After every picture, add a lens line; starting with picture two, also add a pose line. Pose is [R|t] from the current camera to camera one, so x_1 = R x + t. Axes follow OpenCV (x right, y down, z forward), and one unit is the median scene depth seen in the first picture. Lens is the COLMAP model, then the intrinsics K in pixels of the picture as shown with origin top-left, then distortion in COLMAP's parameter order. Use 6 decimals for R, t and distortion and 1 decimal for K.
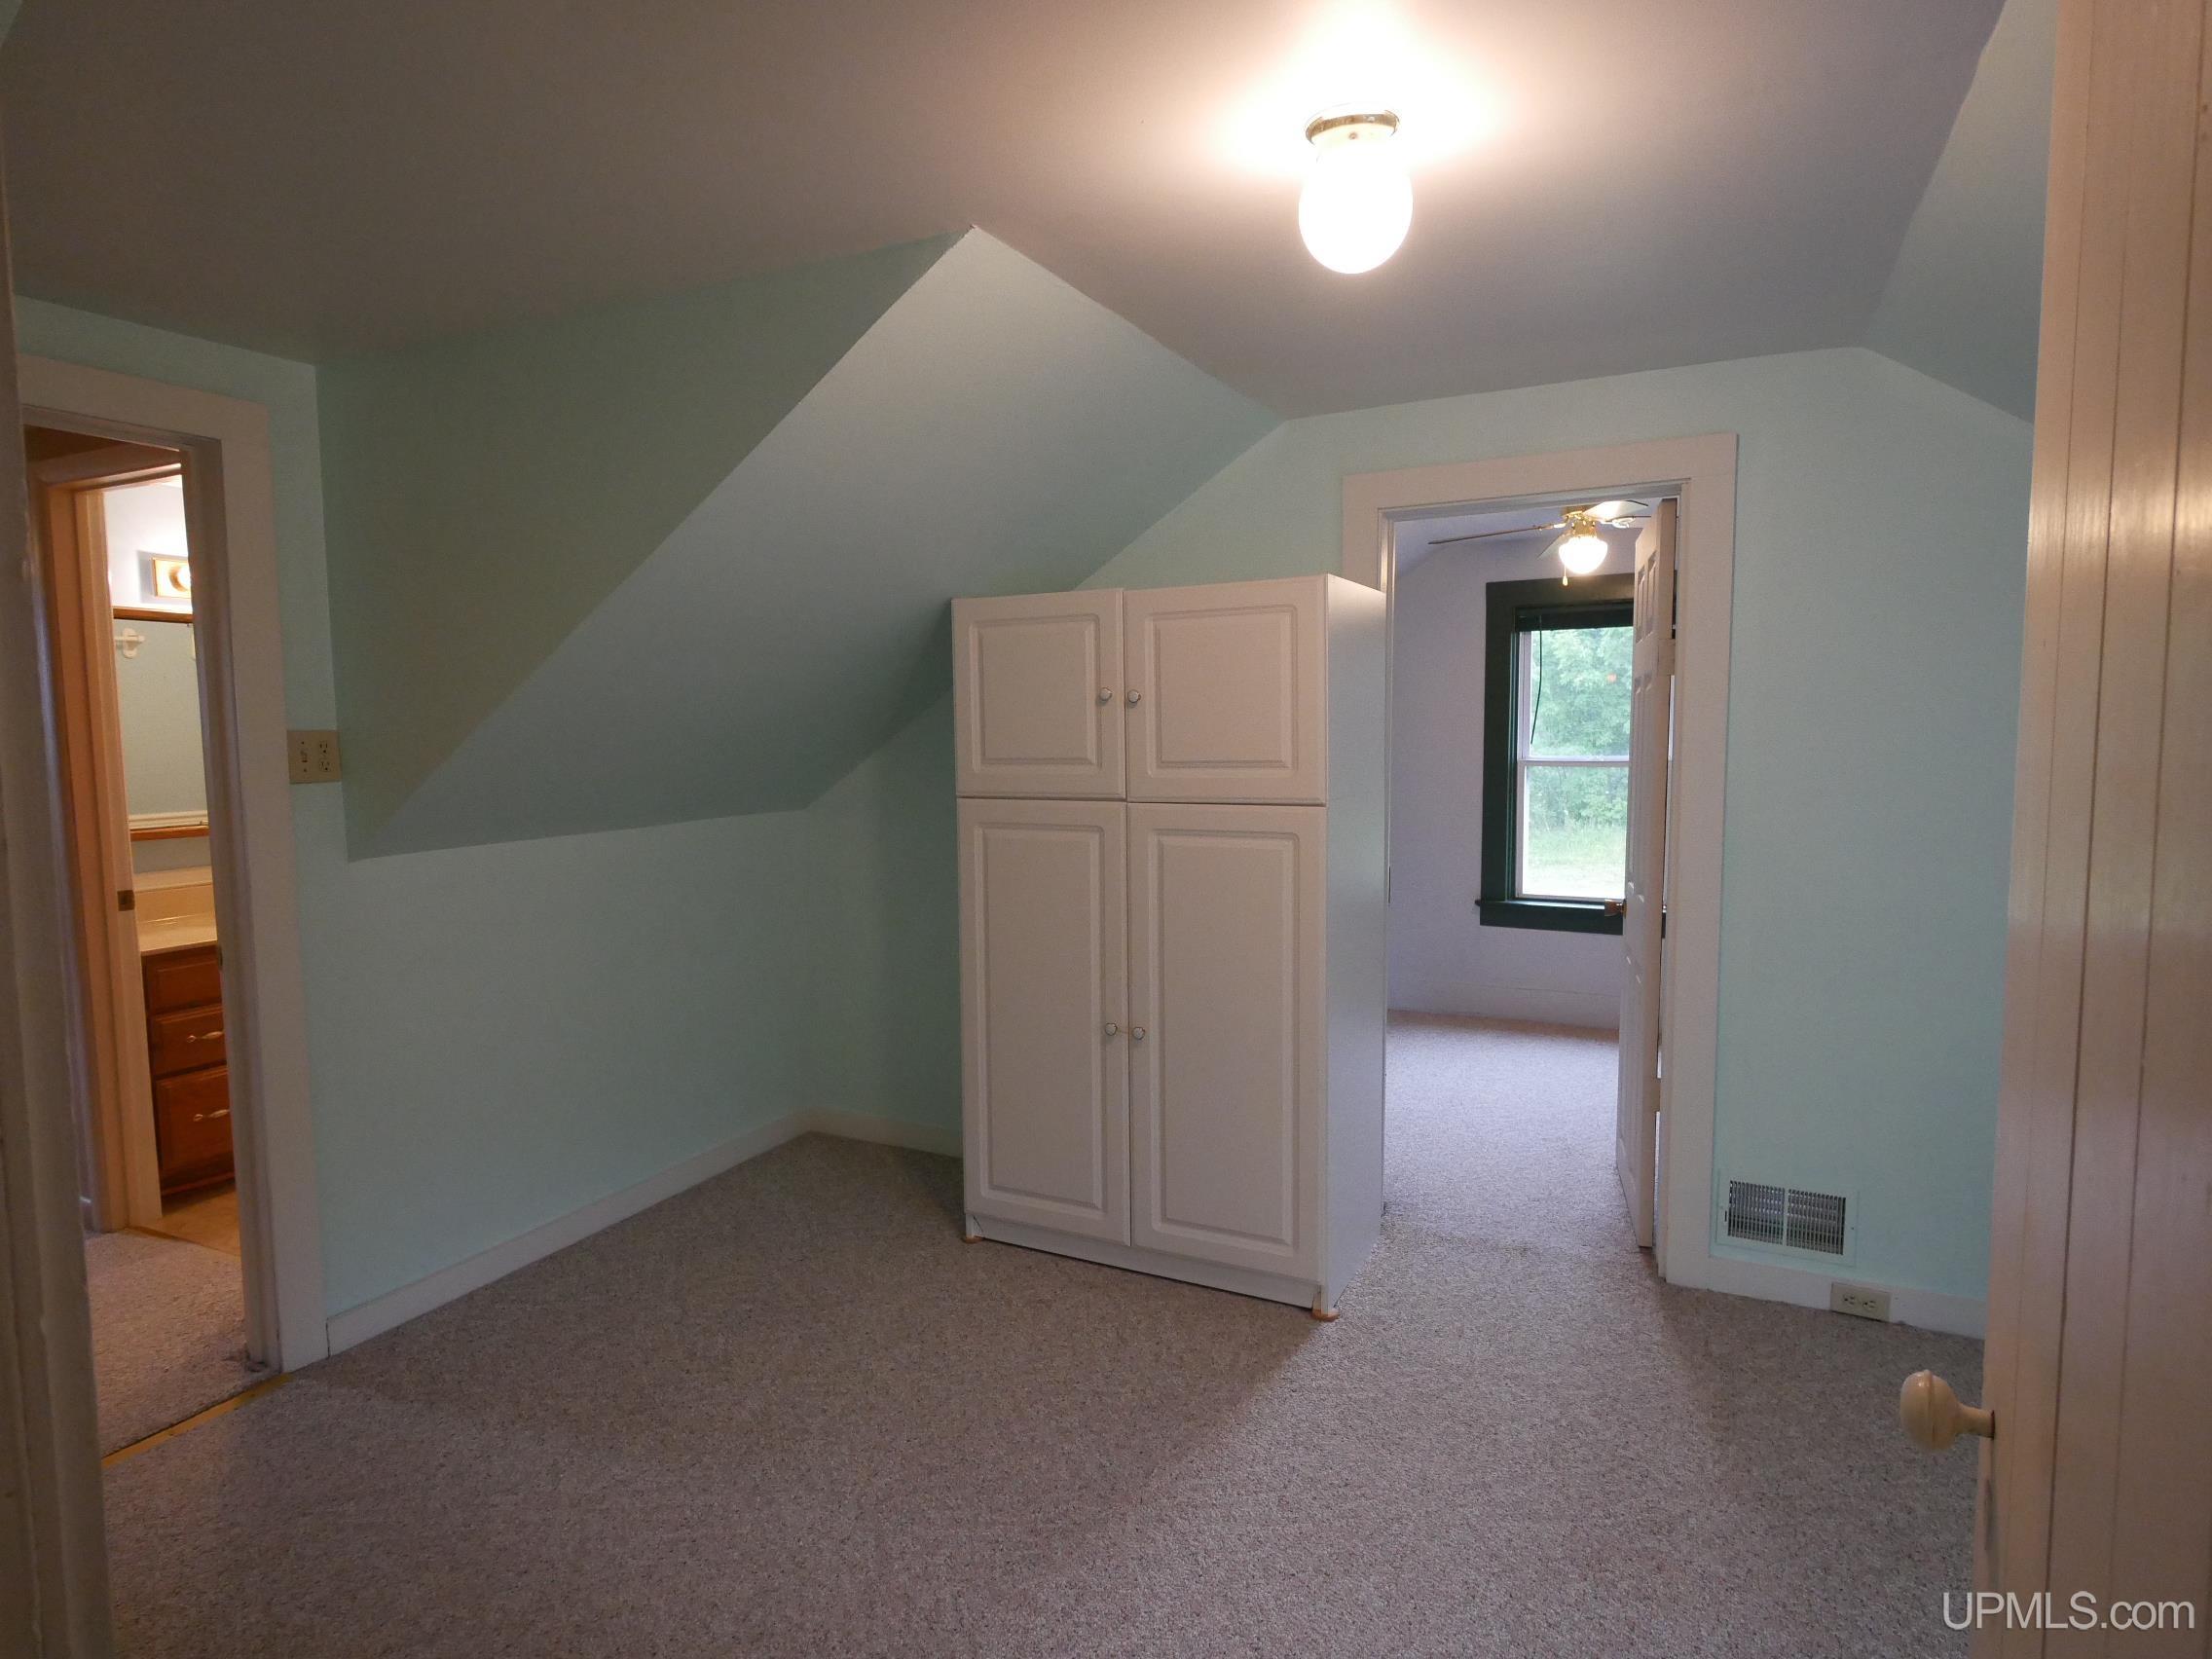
lens RADIAL K [[1223.0, 0, 1106.0], [0, 1223.0, 829.5], [0, 0, 1]] dist [-0.003617, 0.000779]
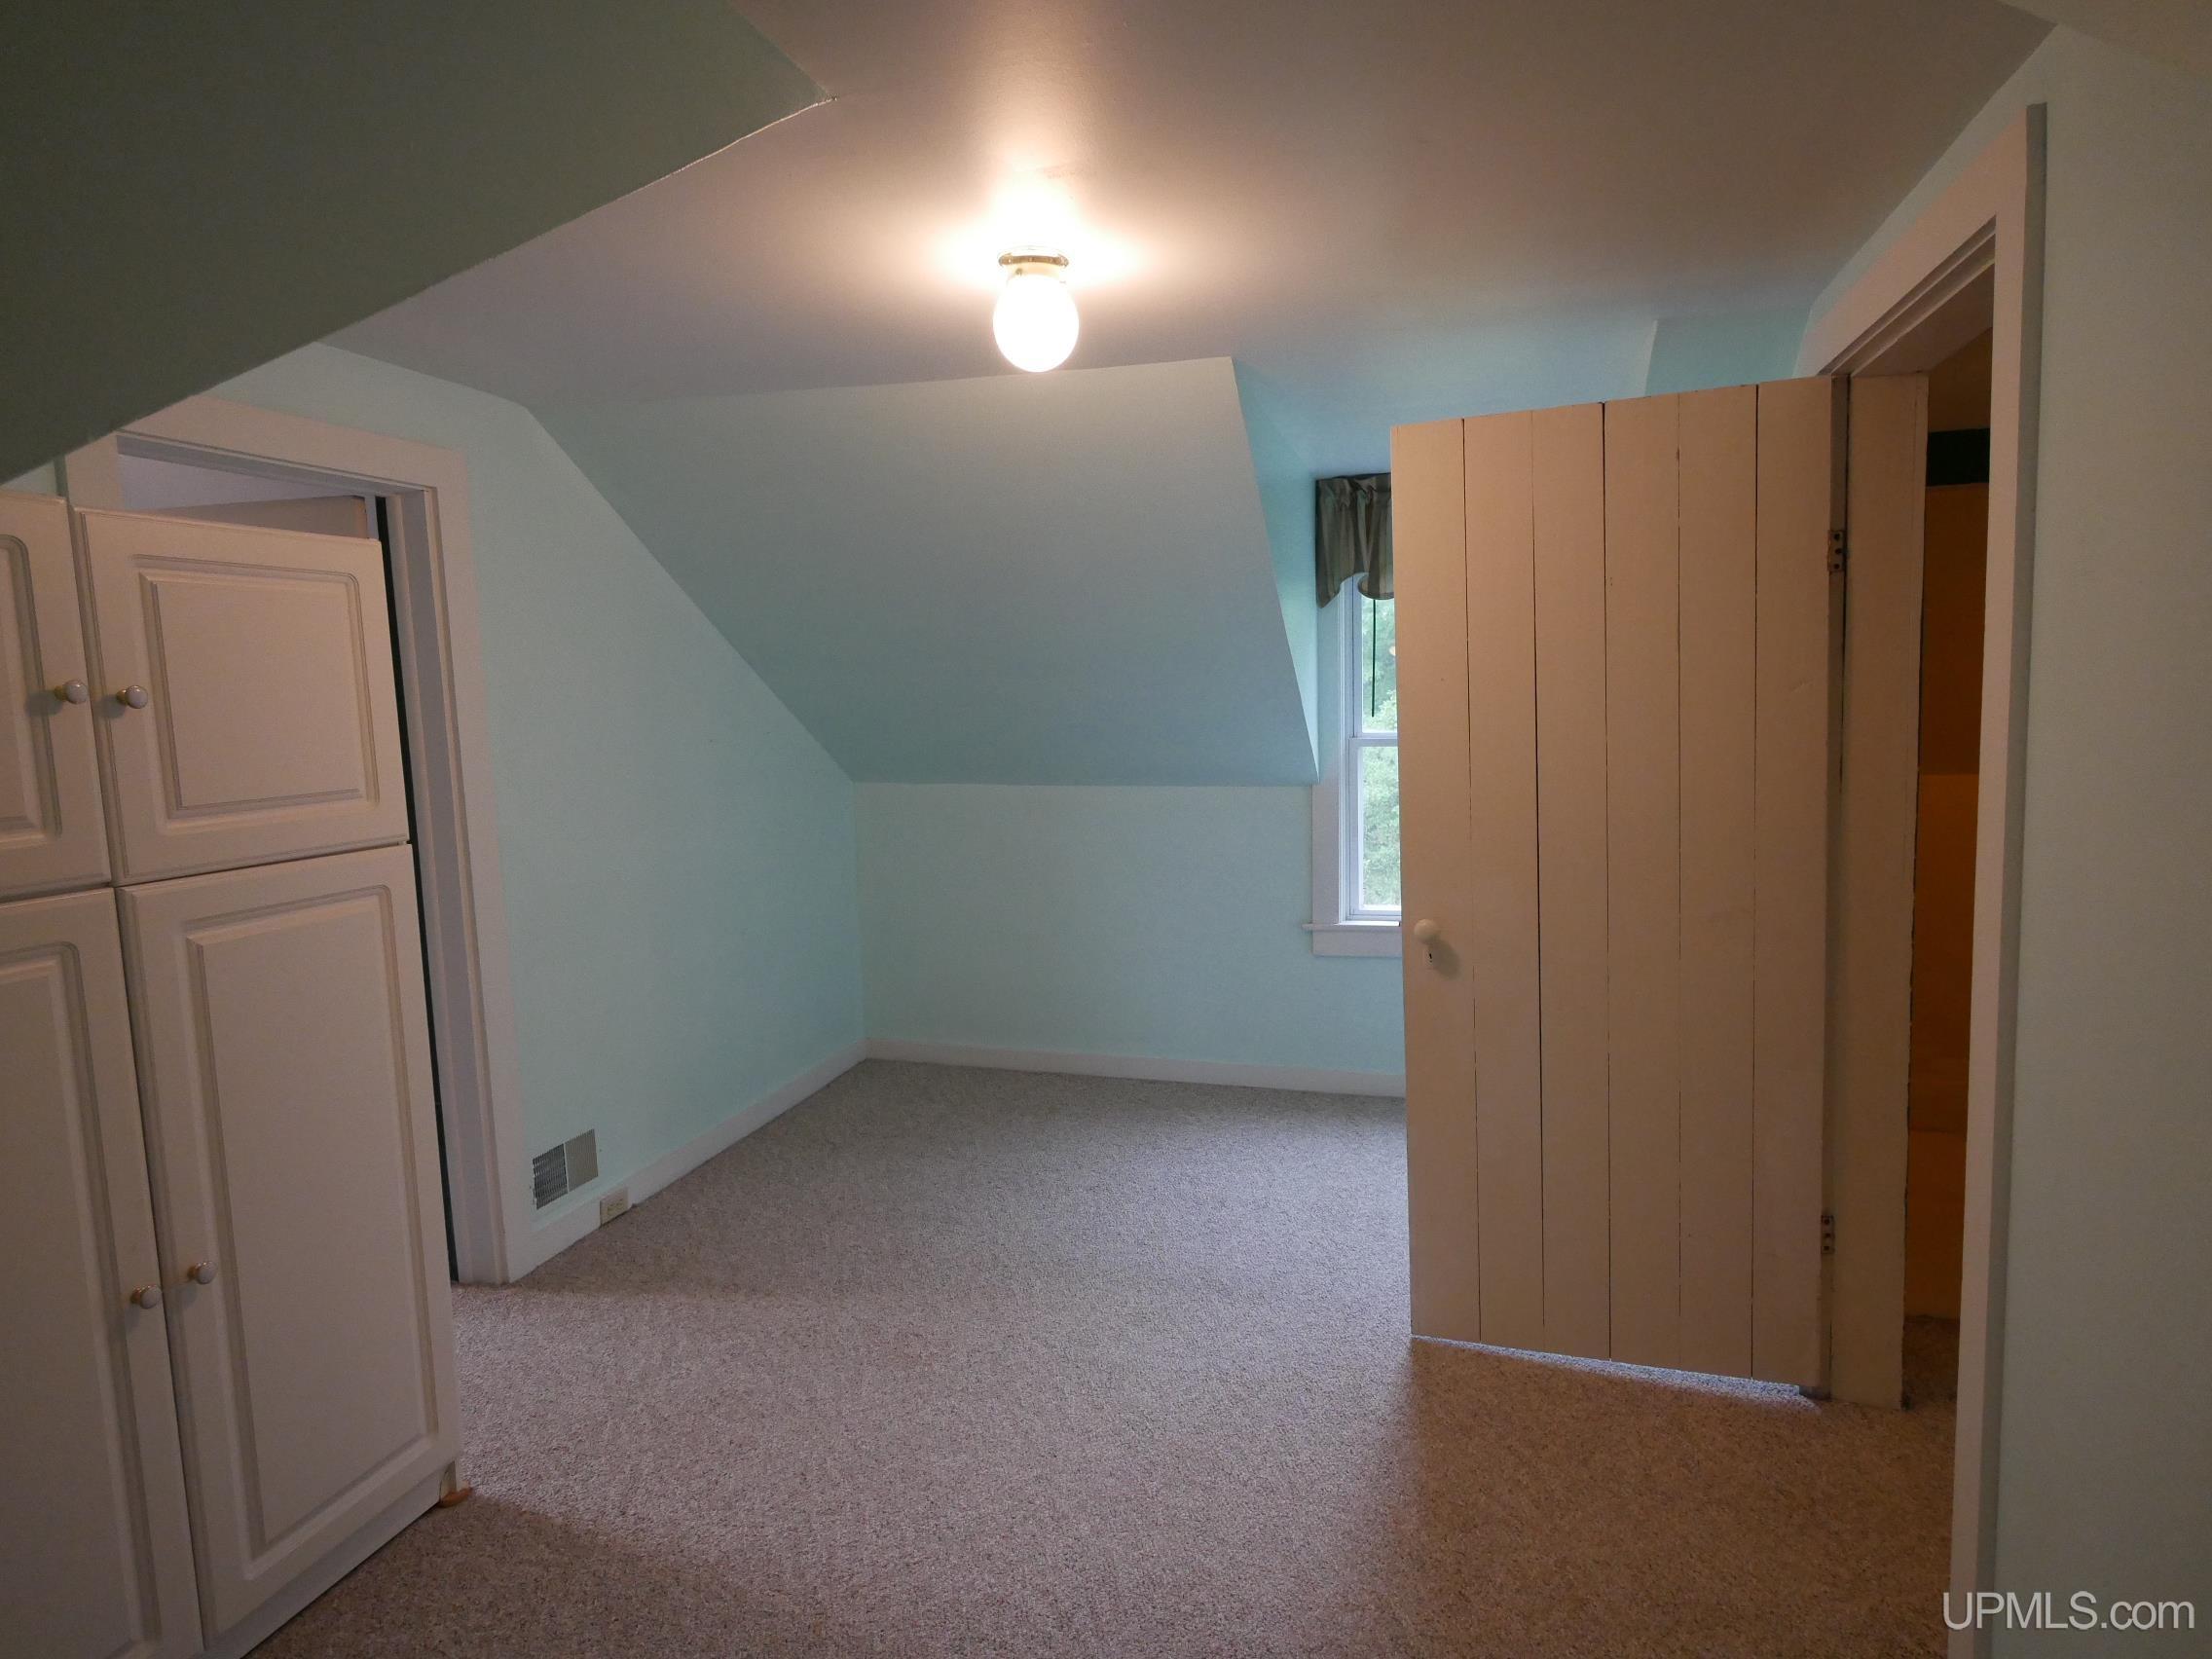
lens RADIAL K [[1264.0, 0, 1106.0], [0, 1264.0, 829.5], [0, 0, 1]] dist [-0.002356, -0.001026]
pose [[-0.194868, -0.086678, 0.976992, -0.627747], [0.116727, 0.986959, 0.110844, -0.059119], [-0.973859, 0.135641, -0.182209, 0.661294]]
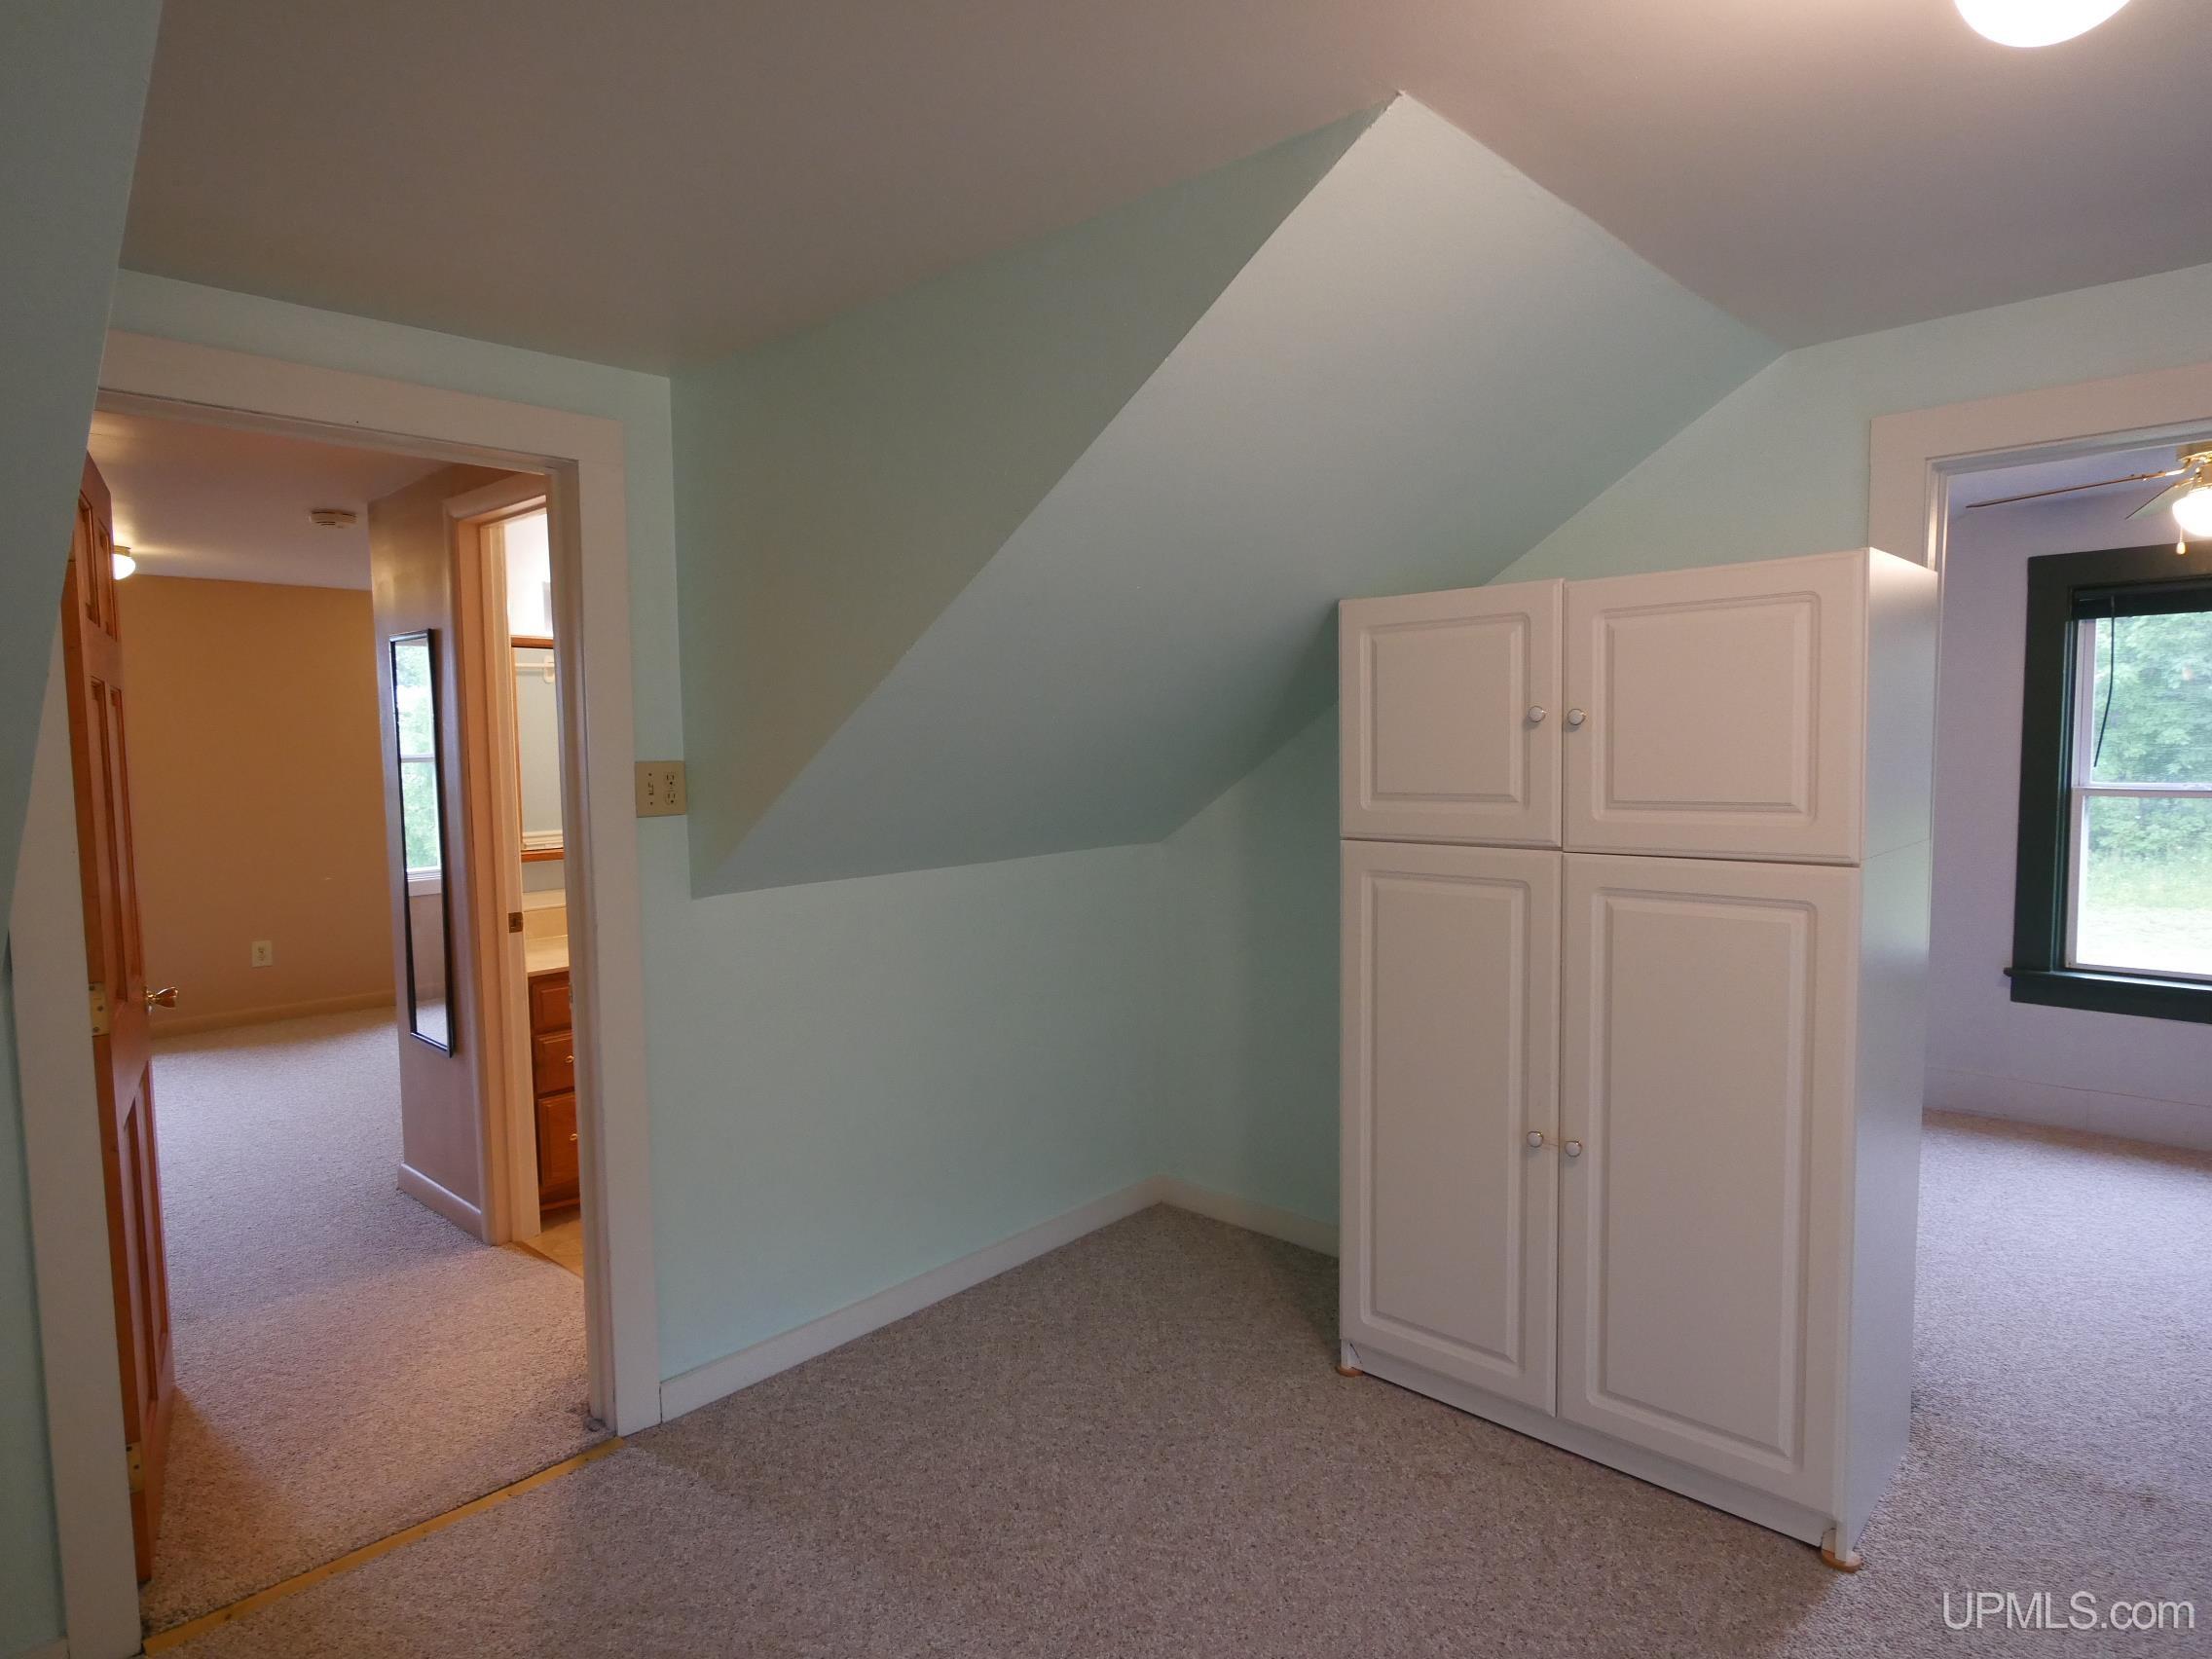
lens RADIAL K [[1264.0, 0, 1106.0], [0, 1264.0, 829.5], [0, 0, 1]] dist [-0.002356, -0.001026]
pose [[0.959573, 0.016220, -0.280991, -0.036265], [-0.018955, 0.999796, -0.007016, -0.025392], [0.280820, 0.012058, 0.959685, 0.142582]]
